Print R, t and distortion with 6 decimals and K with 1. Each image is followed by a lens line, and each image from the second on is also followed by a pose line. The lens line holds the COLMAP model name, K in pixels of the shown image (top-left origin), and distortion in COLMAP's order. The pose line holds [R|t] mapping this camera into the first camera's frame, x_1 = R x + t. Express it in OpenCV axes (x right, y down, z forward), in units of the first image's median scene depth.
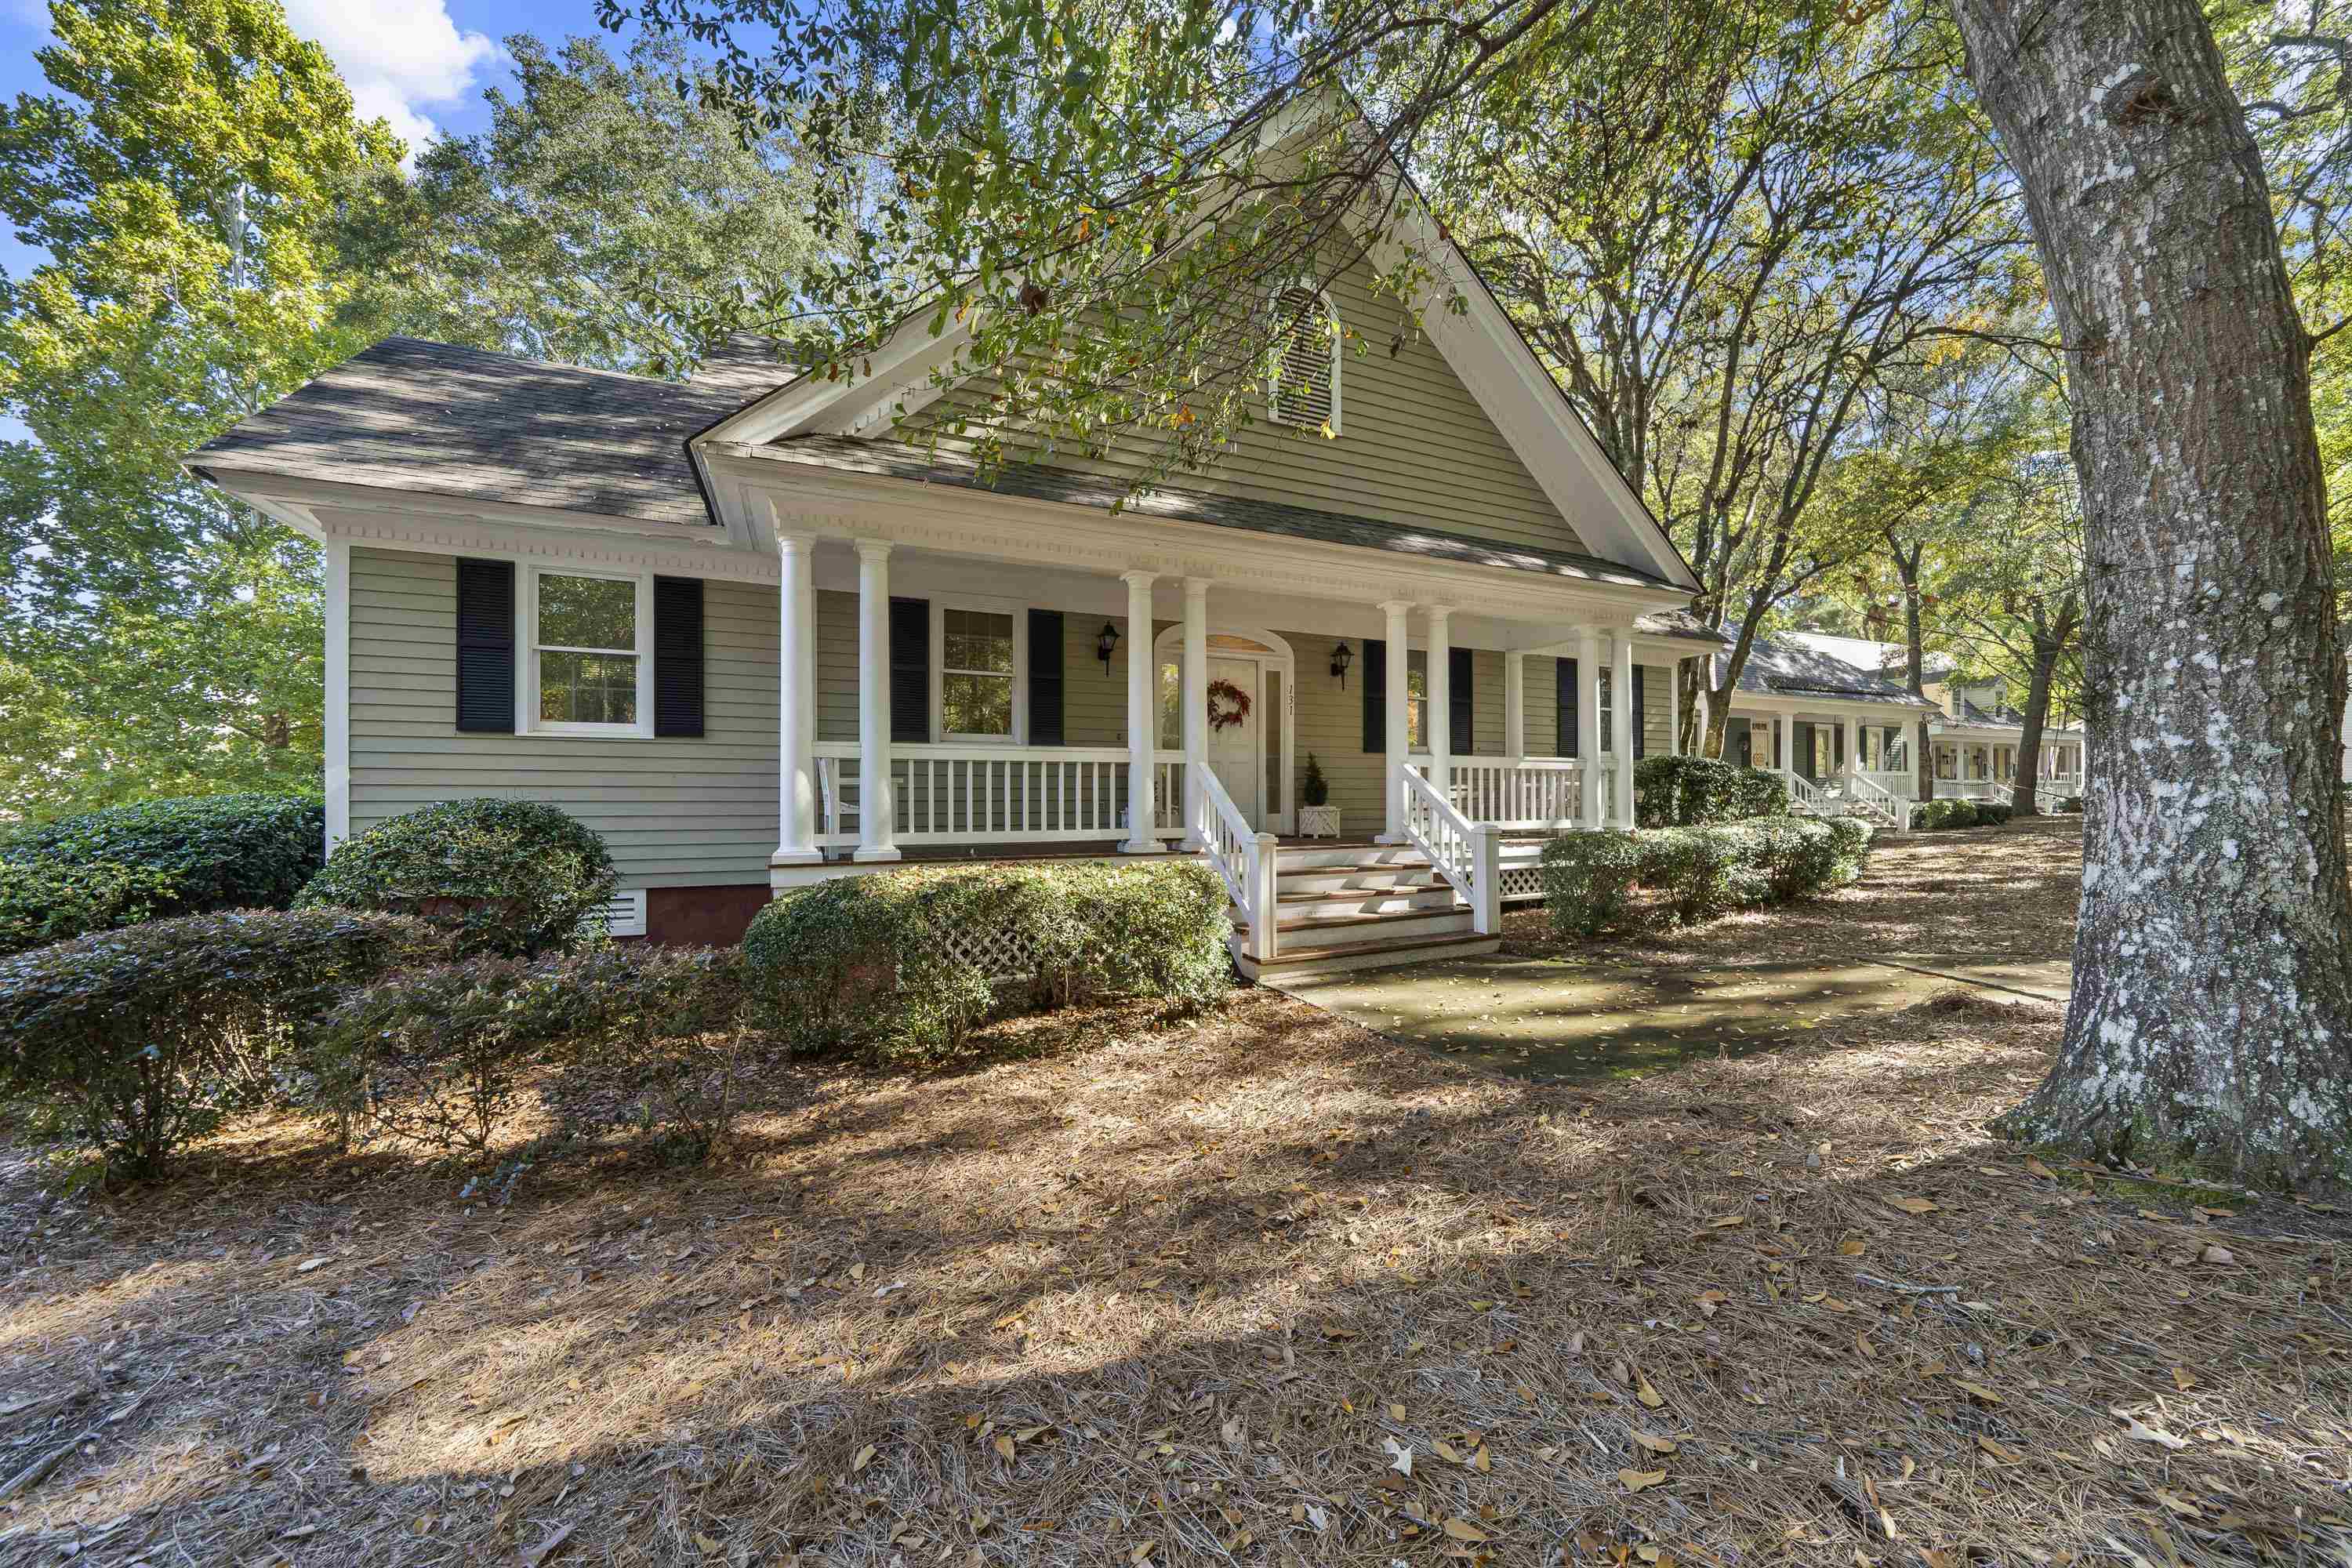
lens RADIAL K [[790.9, 0, 1183.4], [0, 790.9, 783.1], [0, 0, 1]] dist [-0.009741, -0.000035]
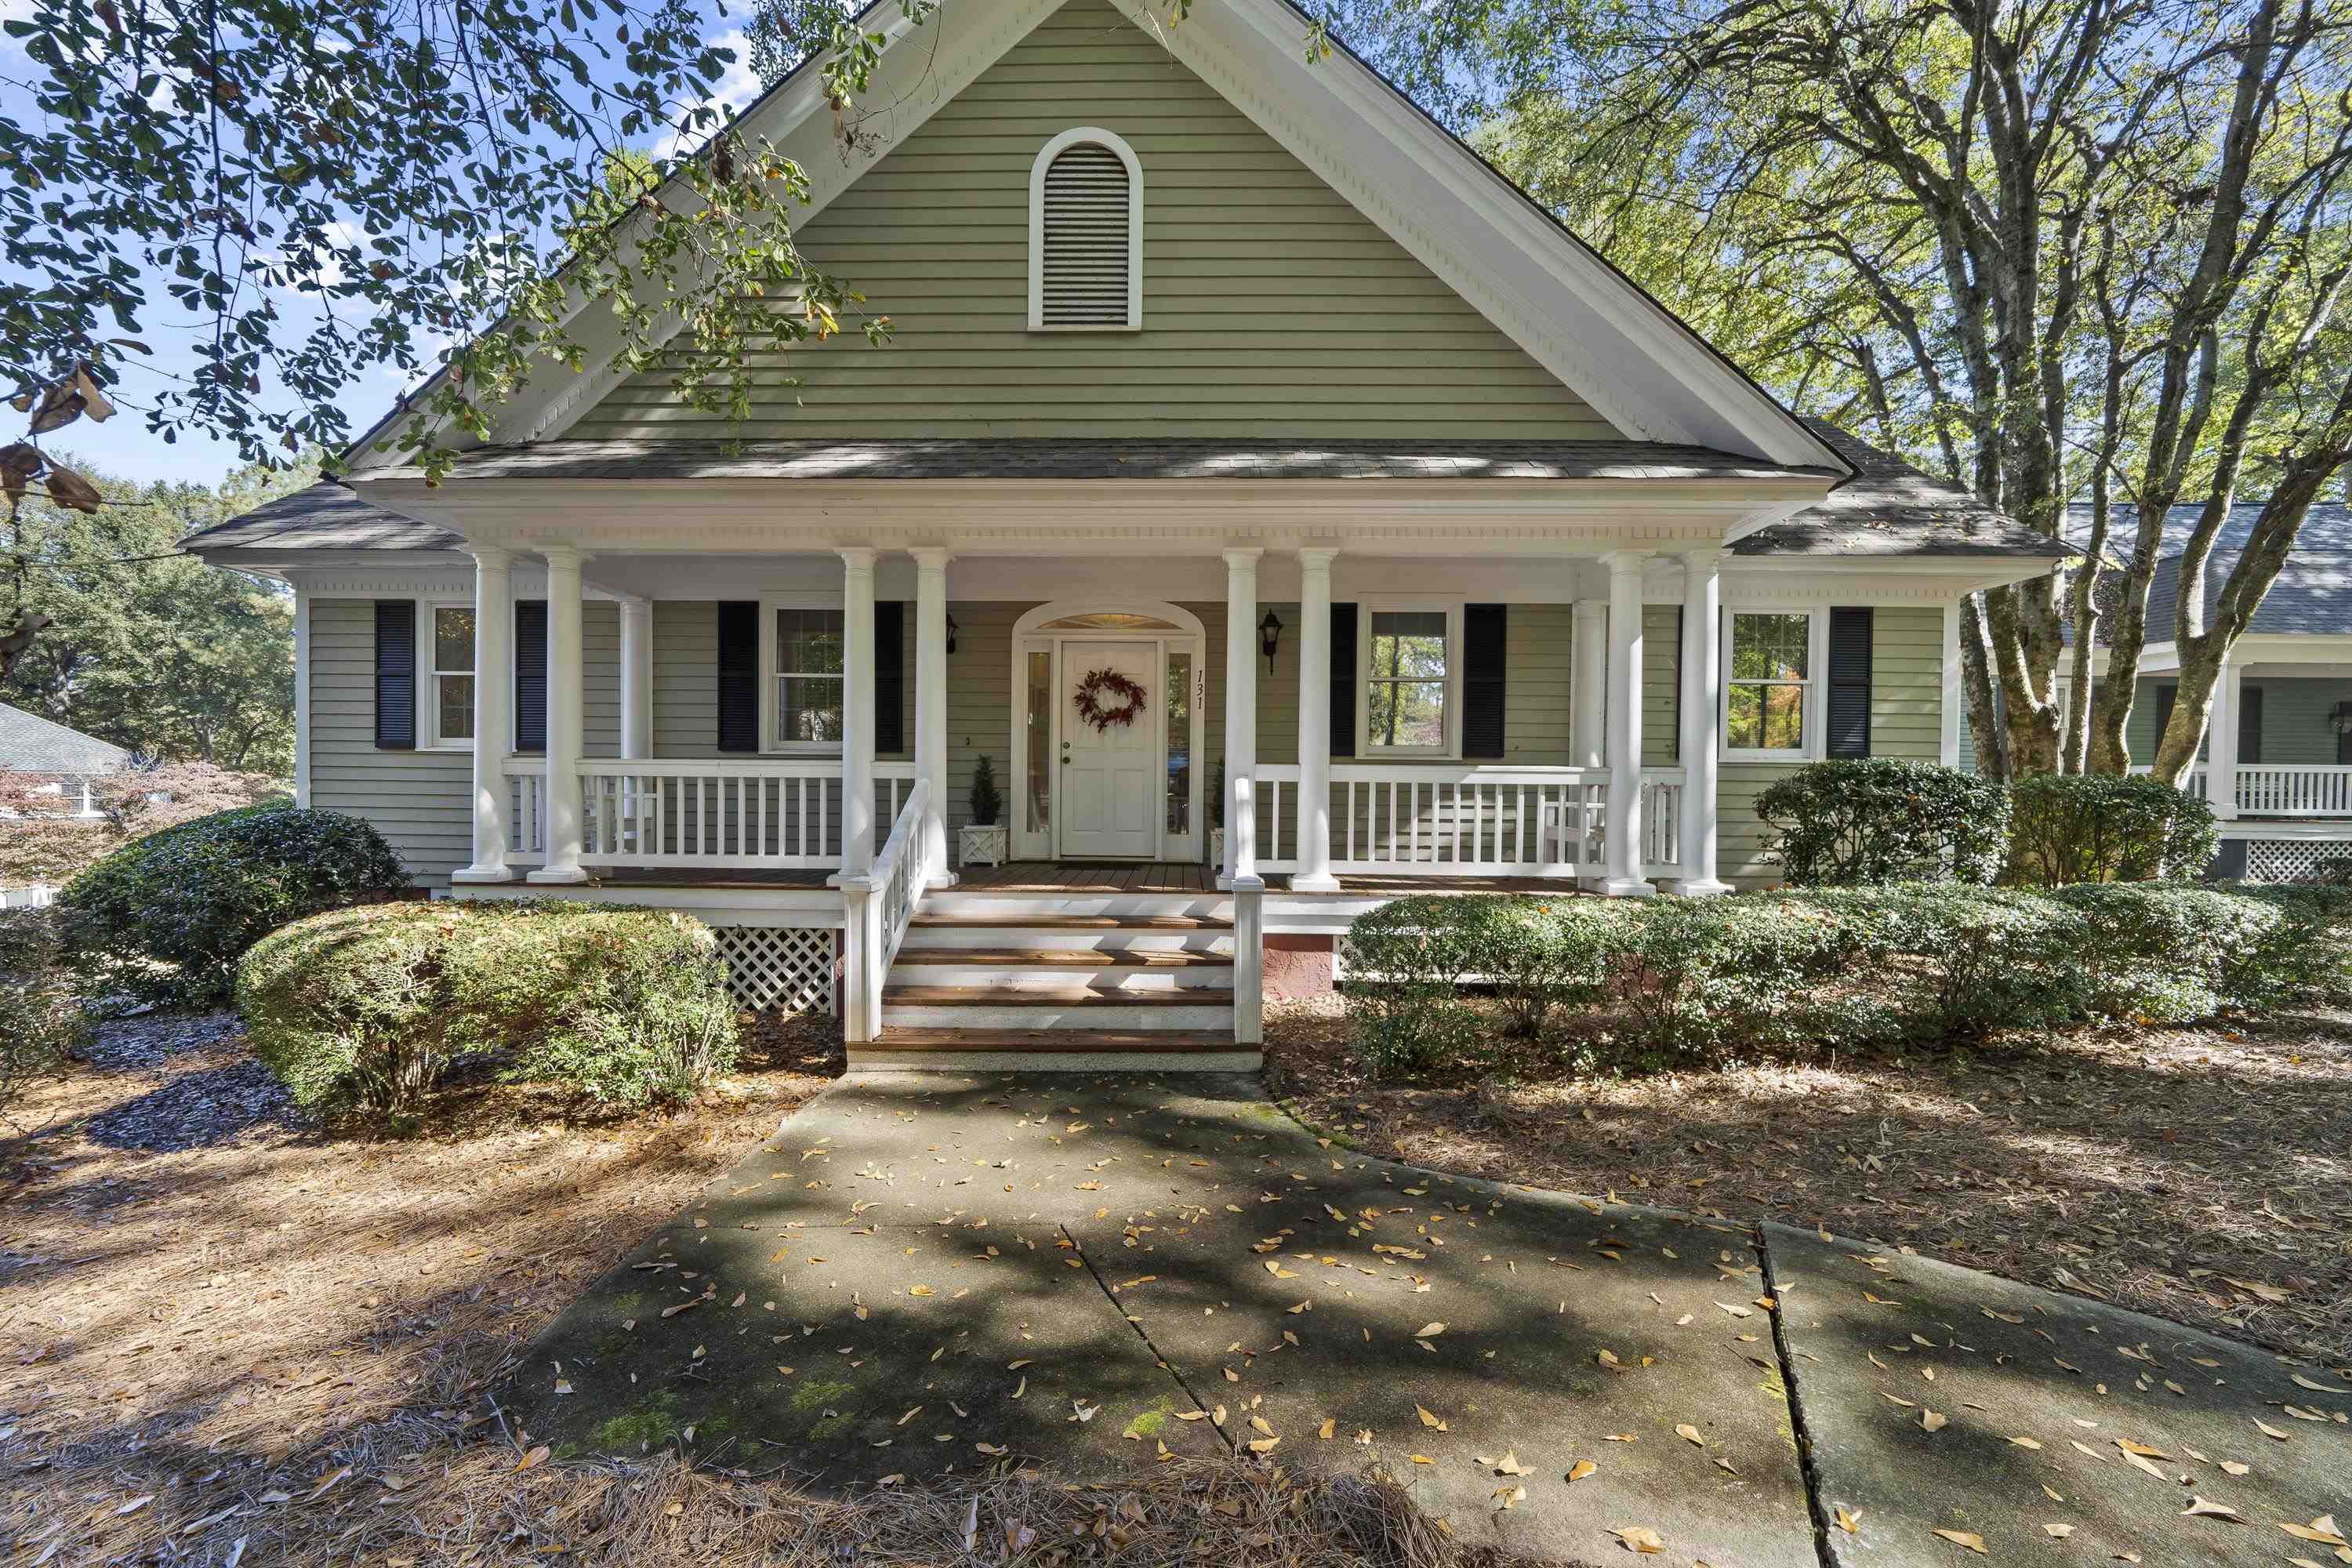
lens RADIAL K [[790.9, 0, 1173.6], [0, 790.9, 789.0], [0, 0, 1]] dist [-0.009741, -0.000035]
pose [[0.911114, 0.016235, -0.411834, 0.585866], [-0.004110, 0.999532, 0.030309, -0.040409], [0.412133, -0.025923, 0.910755, 0.369168]]
